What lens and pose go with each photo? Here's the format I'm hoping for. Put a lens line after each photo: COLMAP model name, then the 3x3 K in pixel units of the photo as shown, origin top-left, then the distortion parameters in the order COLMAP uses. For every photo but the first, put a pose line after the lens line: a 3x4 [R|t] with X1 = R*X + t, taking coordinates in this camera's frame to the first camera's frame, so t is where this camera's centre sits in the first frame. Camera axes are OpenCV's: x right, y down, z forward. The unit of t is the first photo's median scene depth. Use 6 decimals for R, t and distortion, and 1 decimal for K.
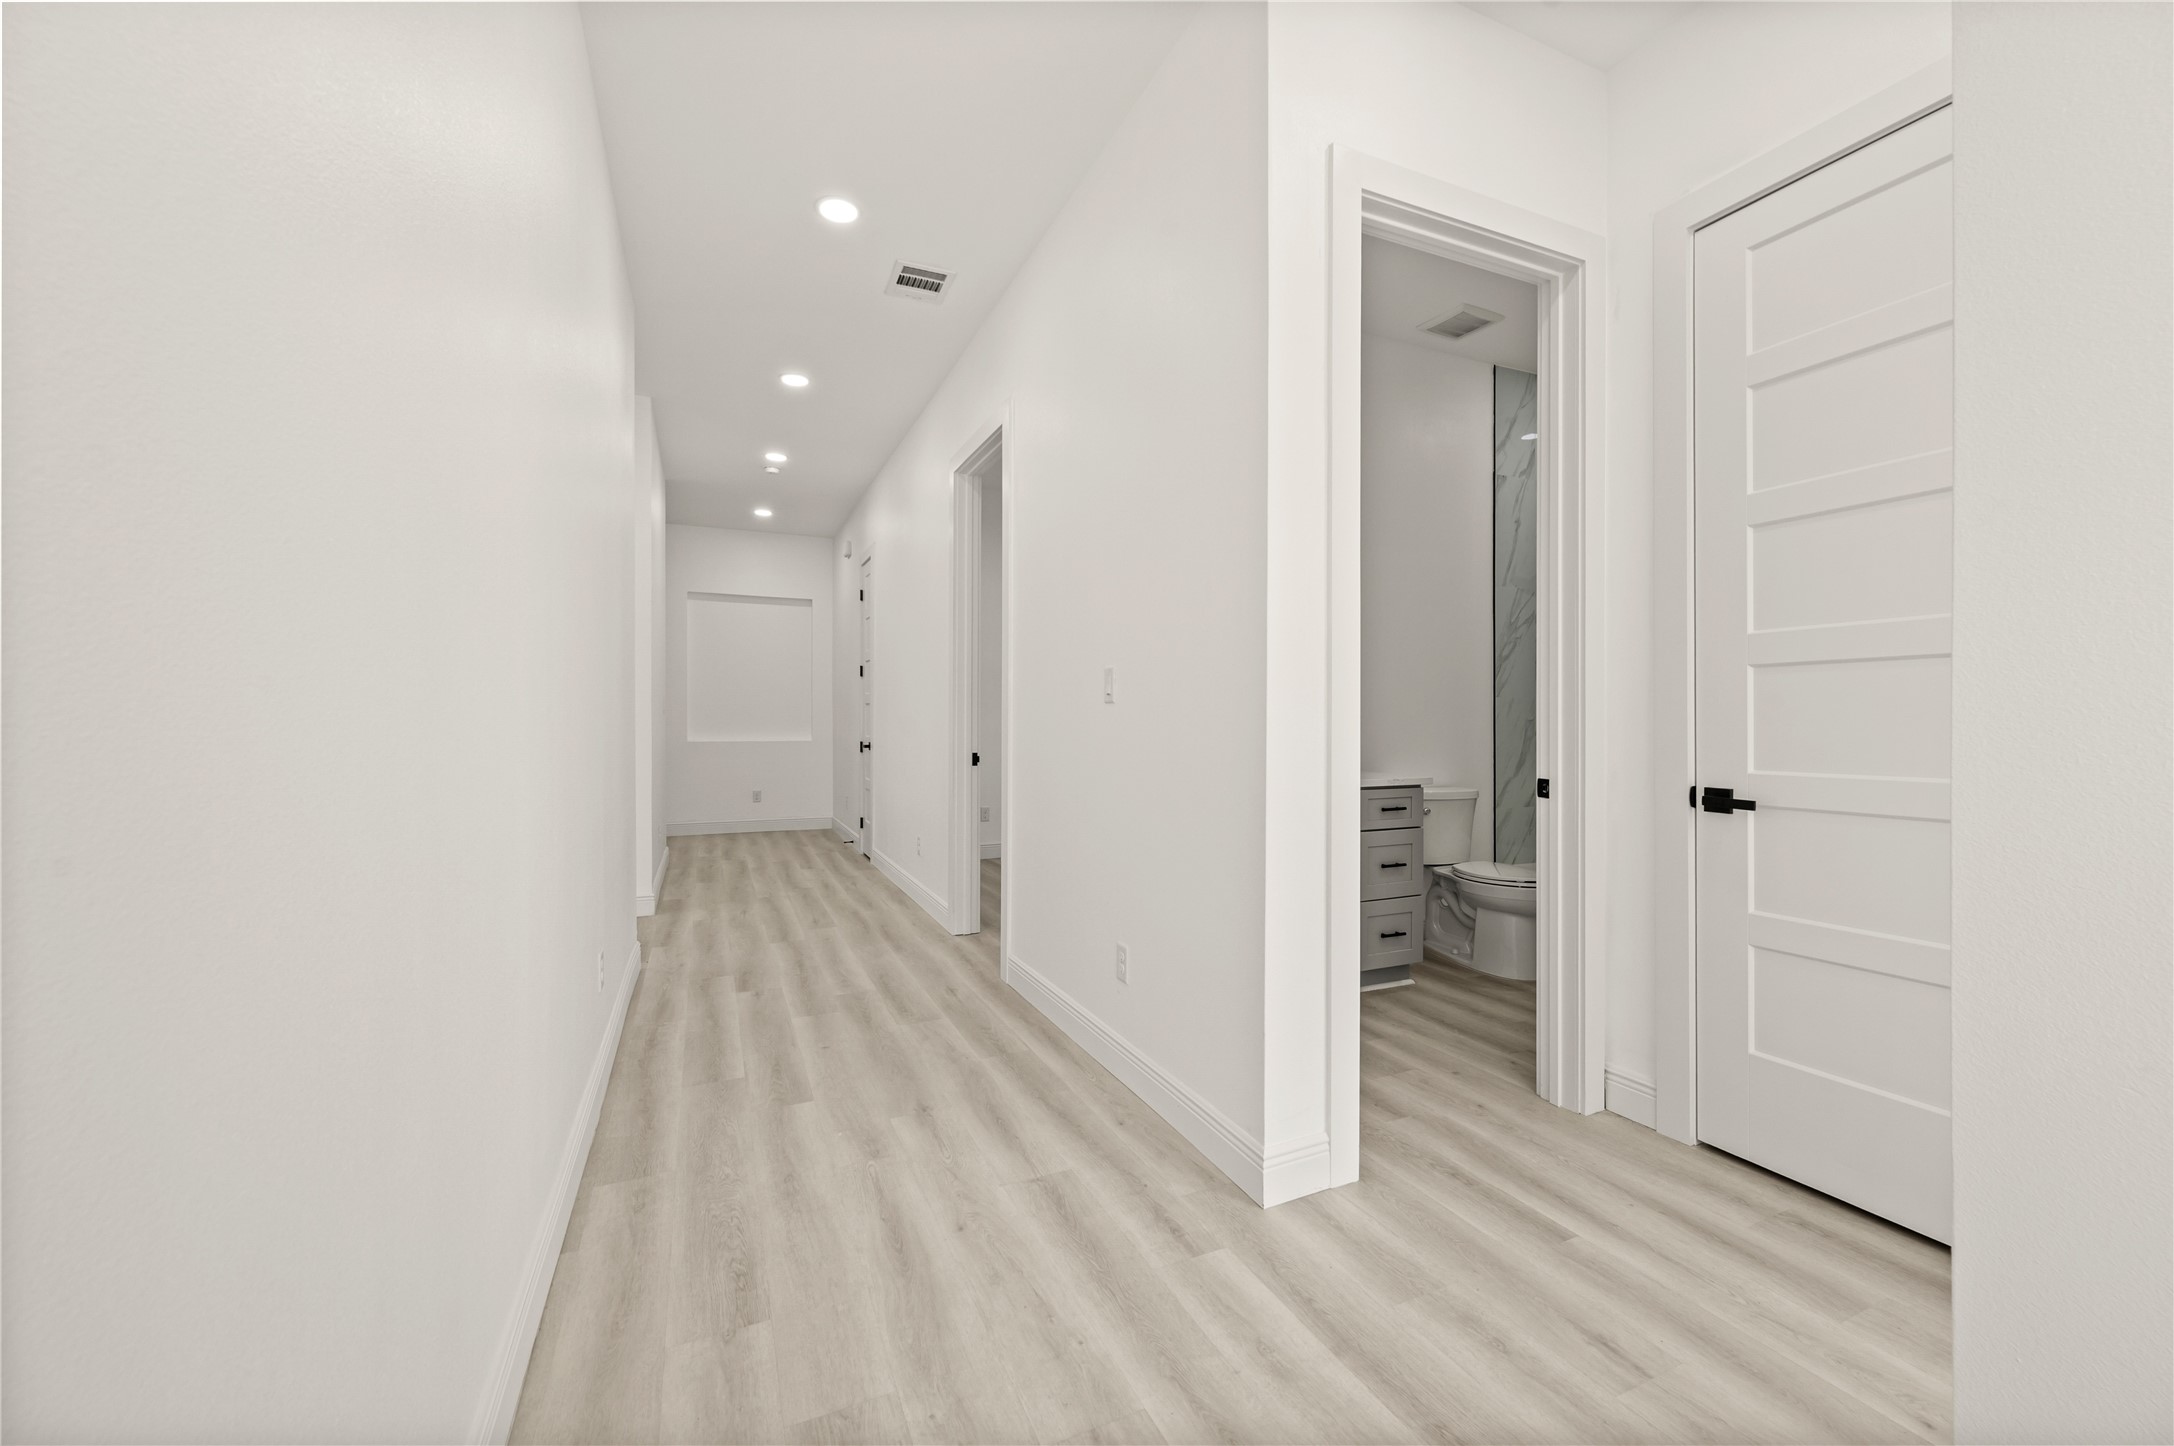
lens RADIAL K [[849.3, 0, 1095.0], [0, 849.3, 721.6], [0, 0, 1]] dist [-0.000635, -0.000072]
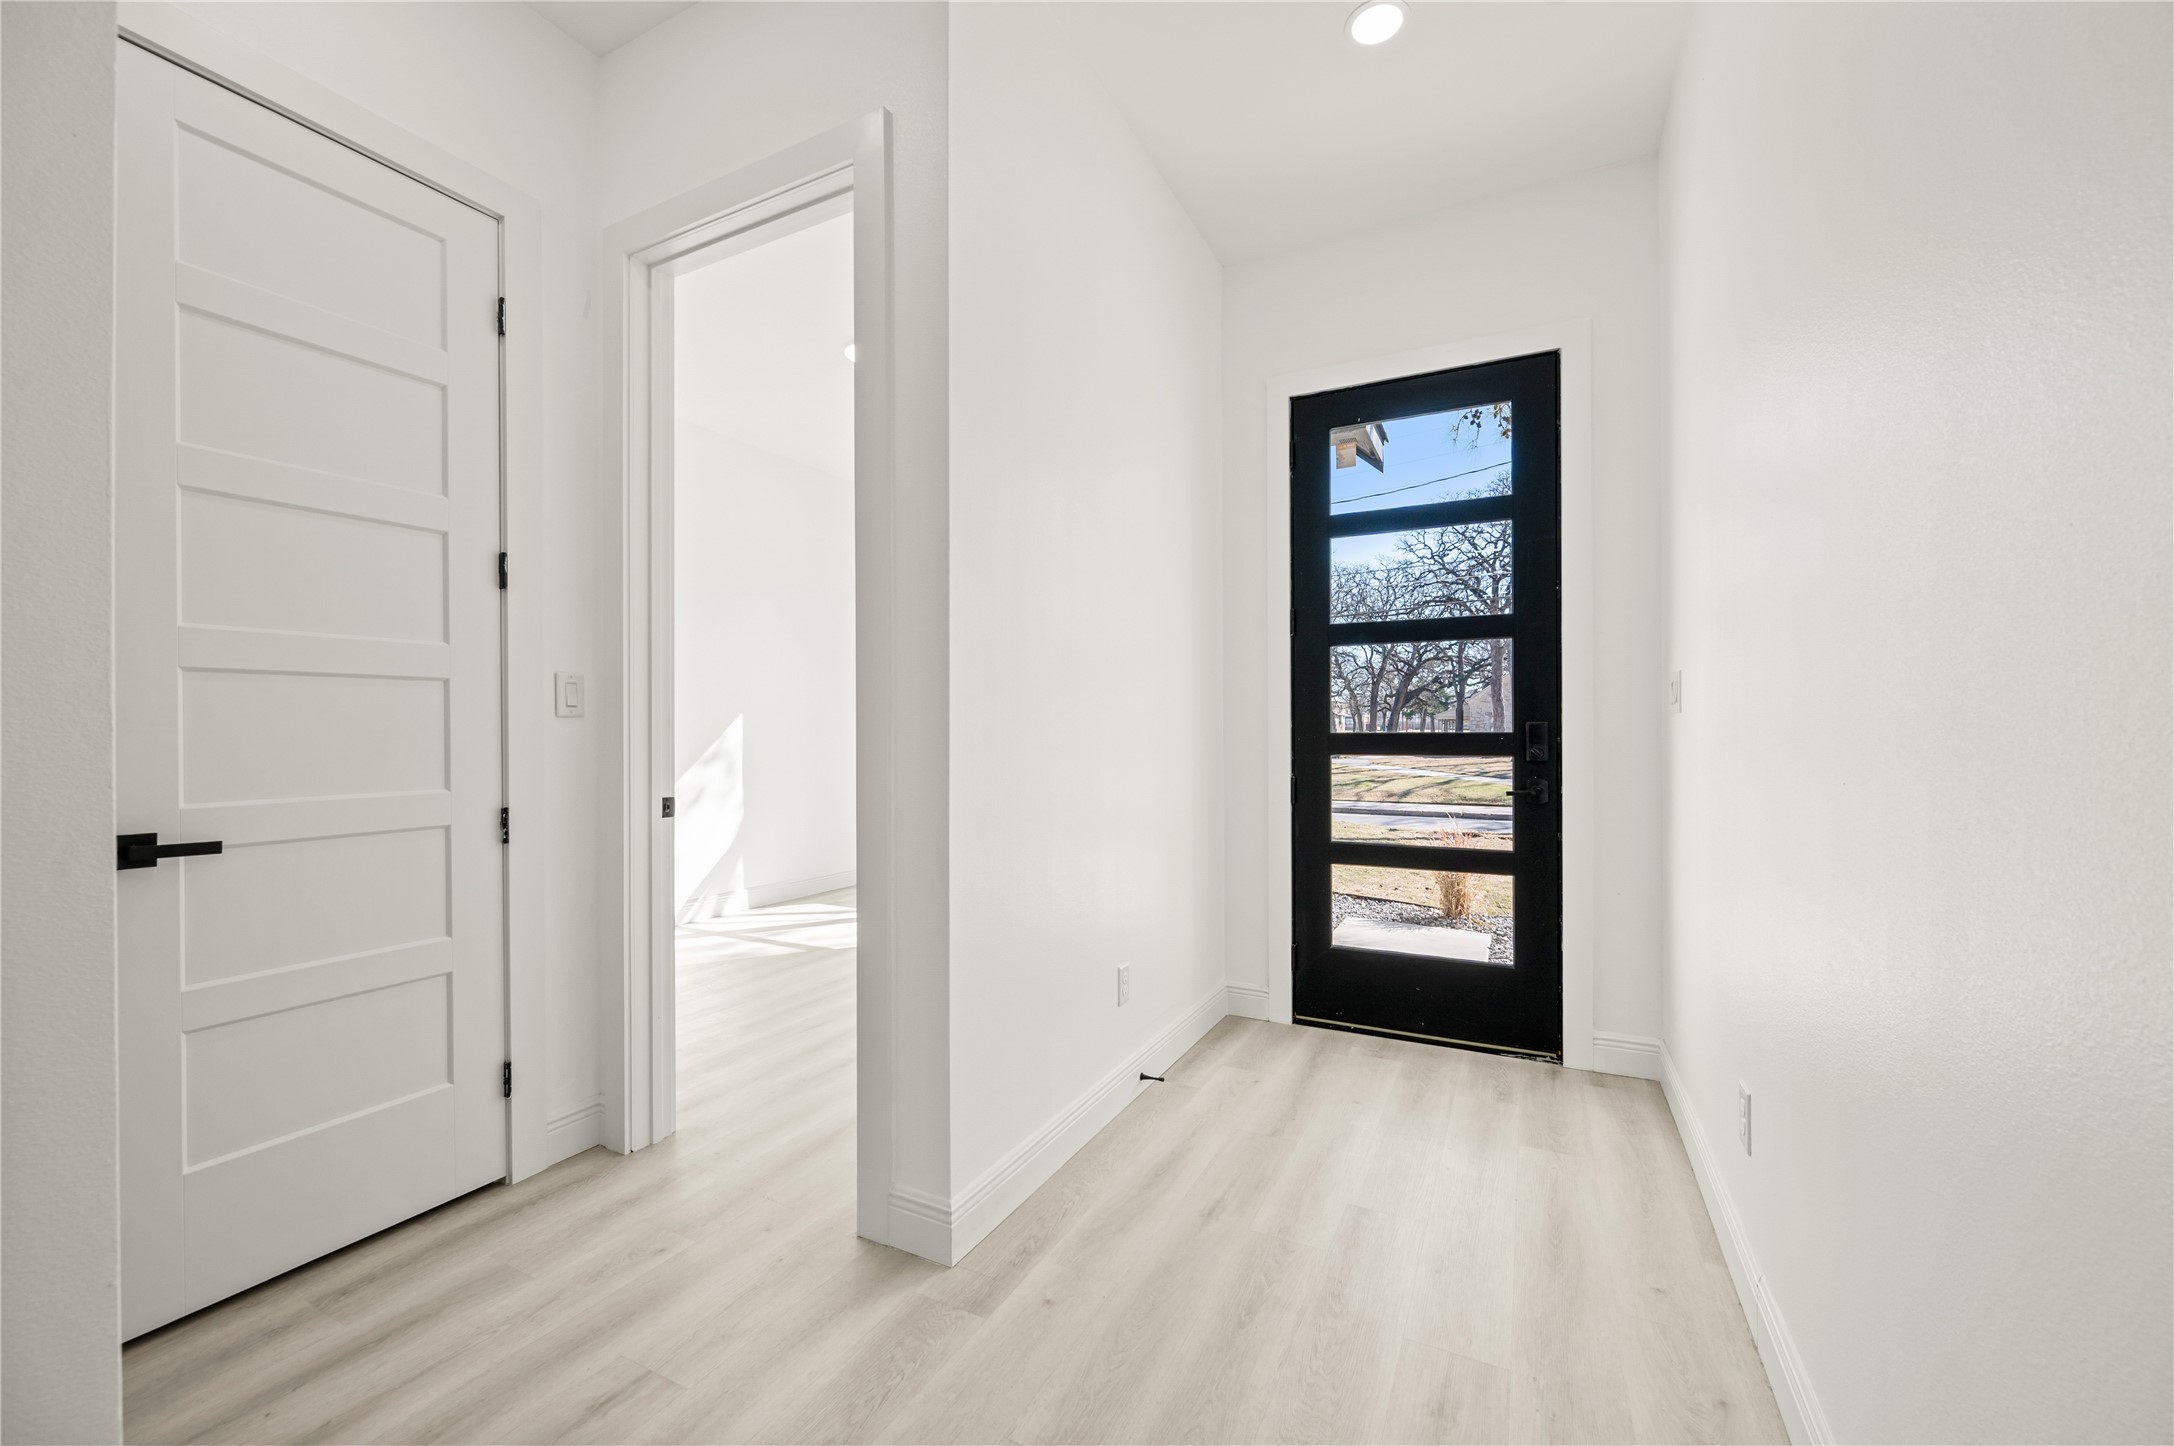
lens RADIAL K [[859.3, 0, 1090.5], [0, 859.3, 724.8], [0, 0, 1]] dist [-0.001096, -0.000149]
pose [[-0.617527, 0.005526, 0.786530, -0.349276], [0.008908, 0.999960, -0.000032, -0.006794], [-0.786499, 0.006987, -0.617551, 0.851517]]
